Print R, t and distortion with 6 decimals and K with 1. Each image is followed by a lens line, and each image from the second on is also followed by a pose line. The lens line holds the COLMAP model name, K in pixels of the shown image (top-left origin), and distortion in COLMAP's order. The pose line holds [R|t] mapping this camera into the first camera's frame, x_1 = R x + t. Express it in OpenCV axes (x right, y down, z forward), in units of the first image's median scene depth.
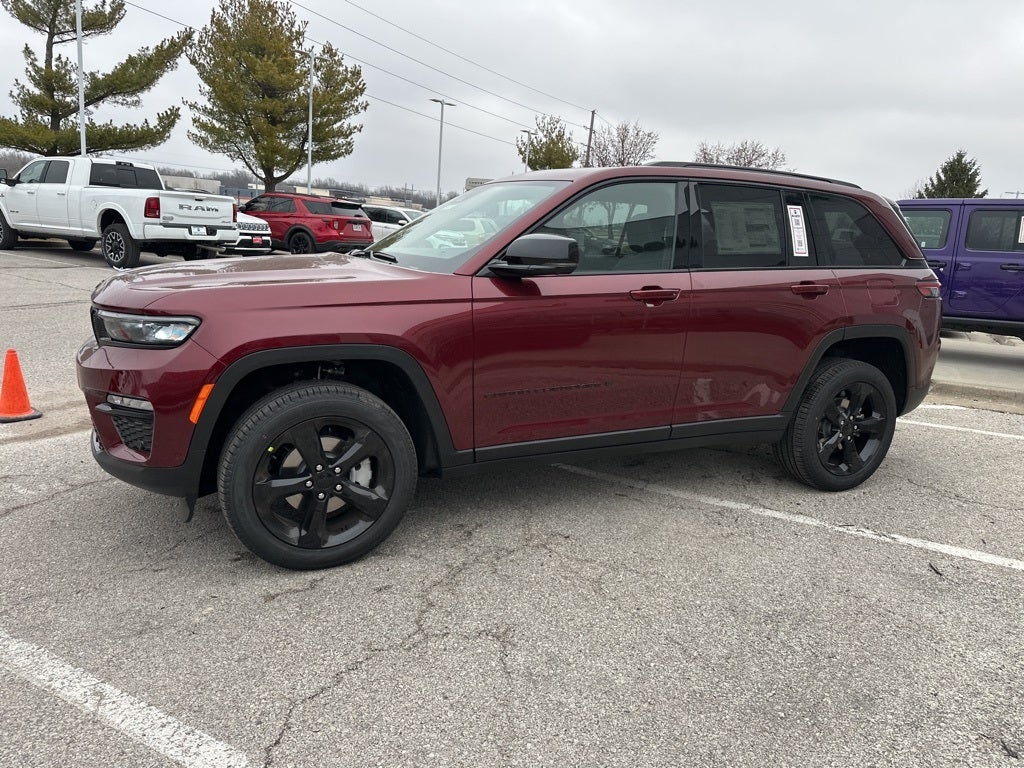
lens RADIAL K [[715.7, 0, 510.0], [0, 715.7, 381.1], [0, 0, 1]] dist [0.034616, -0.035758]
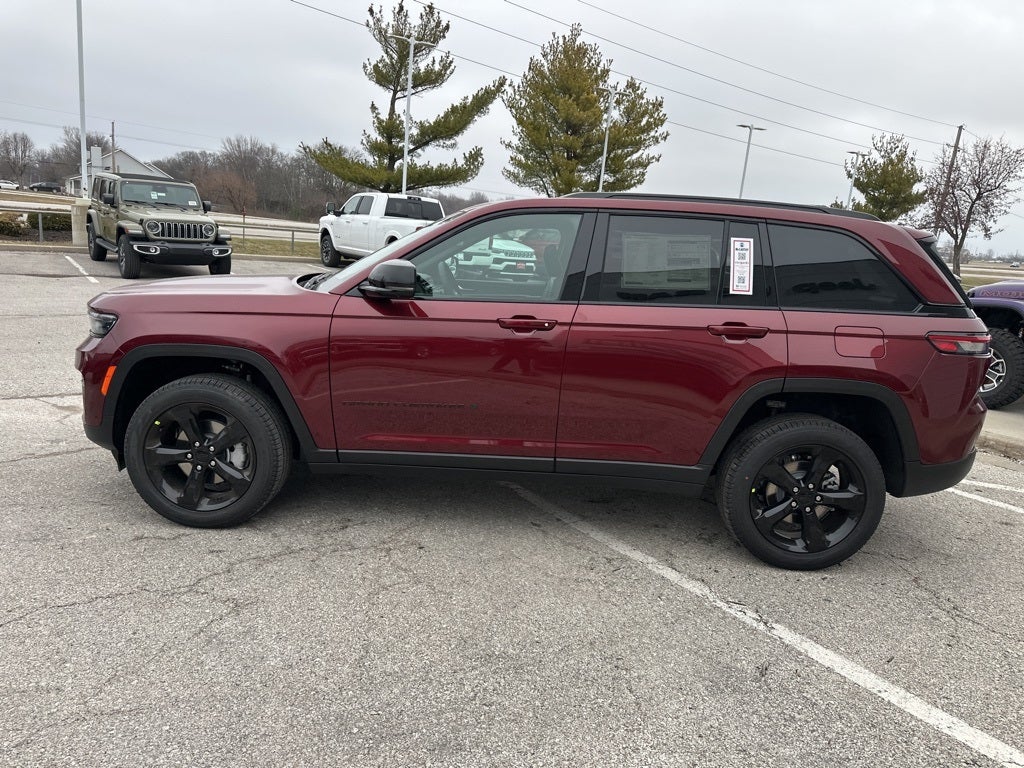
lens RADIAL K [[713.1, 0, 509.8], [0, 713.1, 382.7], [0, 0, 1]] dist [0.062576, -0.080214]
pose [[0.897584, 0.097089, -0.430020, 0.114085], [-0.111682, 0.993705, -0.008758, -0.005170], [0.426463, 0.055886, 0.902777, 0.016784]]
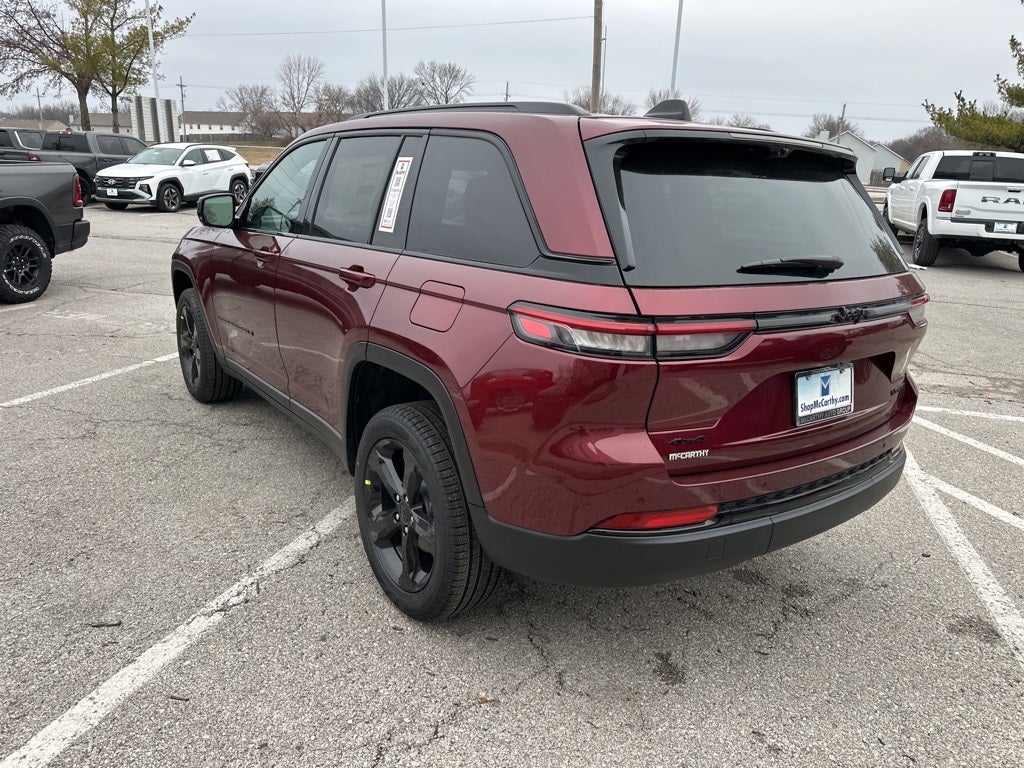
lens RADIAL K [[718.5, 0, 509.3], [0, 718.5, 389.9], [0, 0, 1]] dist [0.025749, -0.025384]
pose [[0.192629, 0.235975, -0.952476, 0.236699], [-0.231219, 0.954238, 0.189650, -0.039580], [0.953641, 0.183699, 0.238376, 0.206251]]
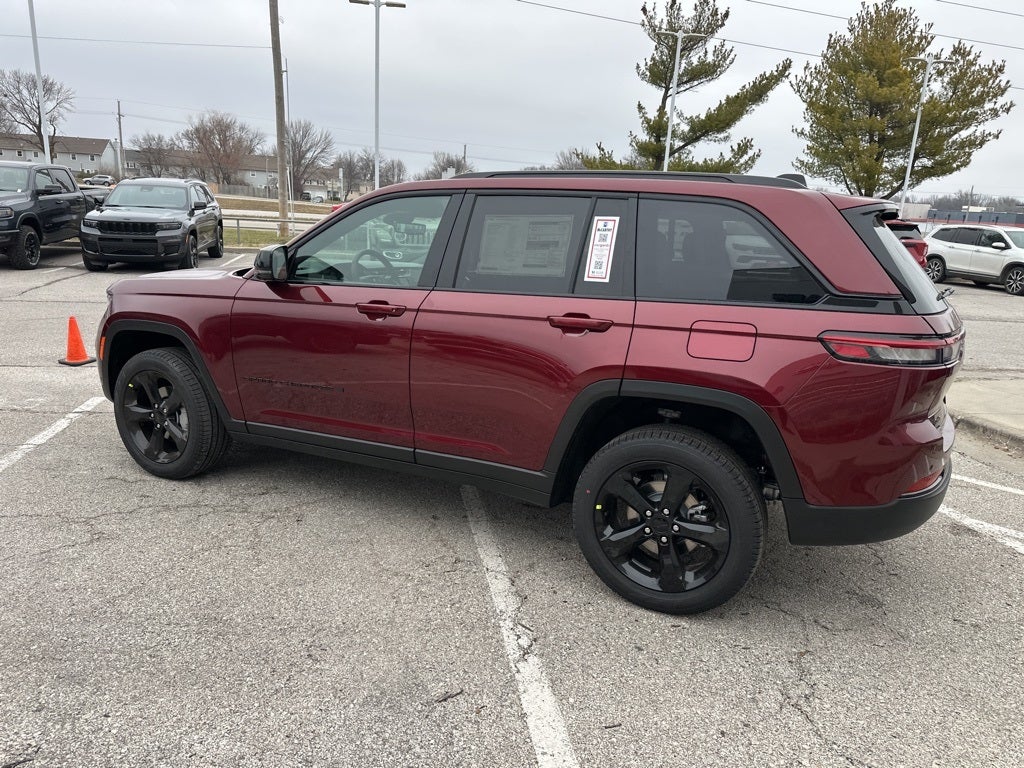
lens RADIAL K [[716.9, 0, 510.9], [0, 716.9, 388.1], [0, 0, 1]] dist [0.034691, -0.035985]
pose [[0.625807, 0.151171, -0.765188, 0.201874], [-0.170150, 0.983870, 0.055217, -0.018403], [0.761193, 0.095642, 0.641435, 0.093741]]
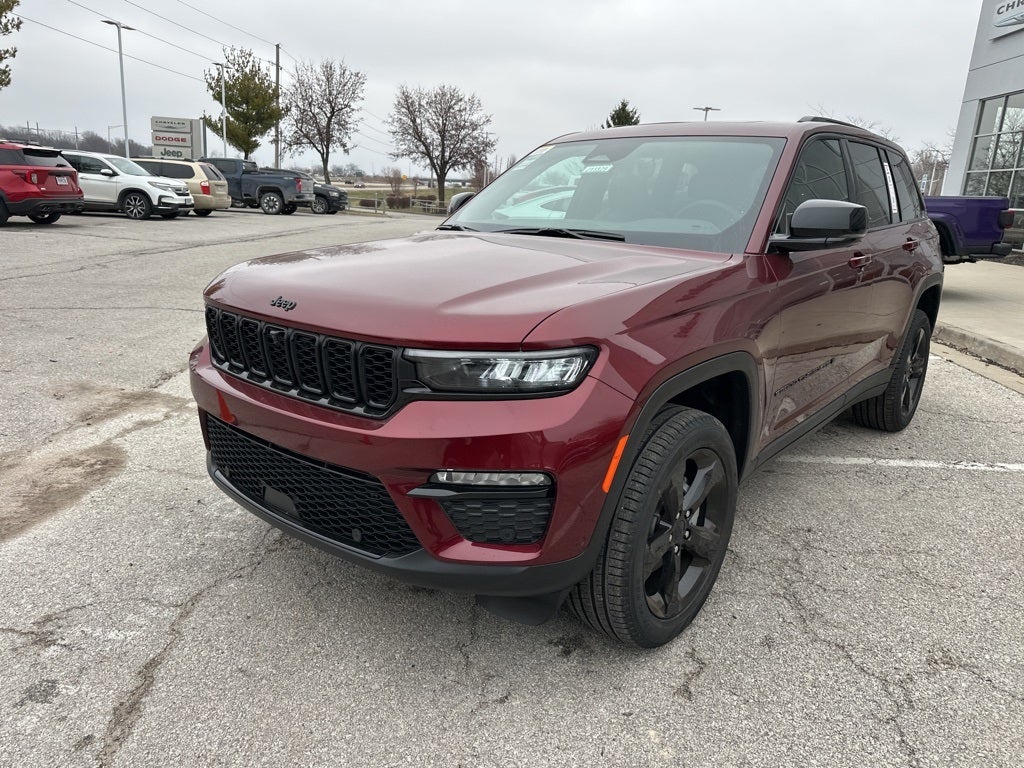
lens RADIAL K [[723.4, 0, 511.7], [0, 723.4, 382.1], [0, 0, 1]] dist [0.001155, -0.003435]
pose [[0.909829, -0.128673, 0.394530, -0.112630], [0.099798, 0.990657, 0.092951, -0.017735], [-0.402804, -0.045197, 0.914170, 0.055876]]
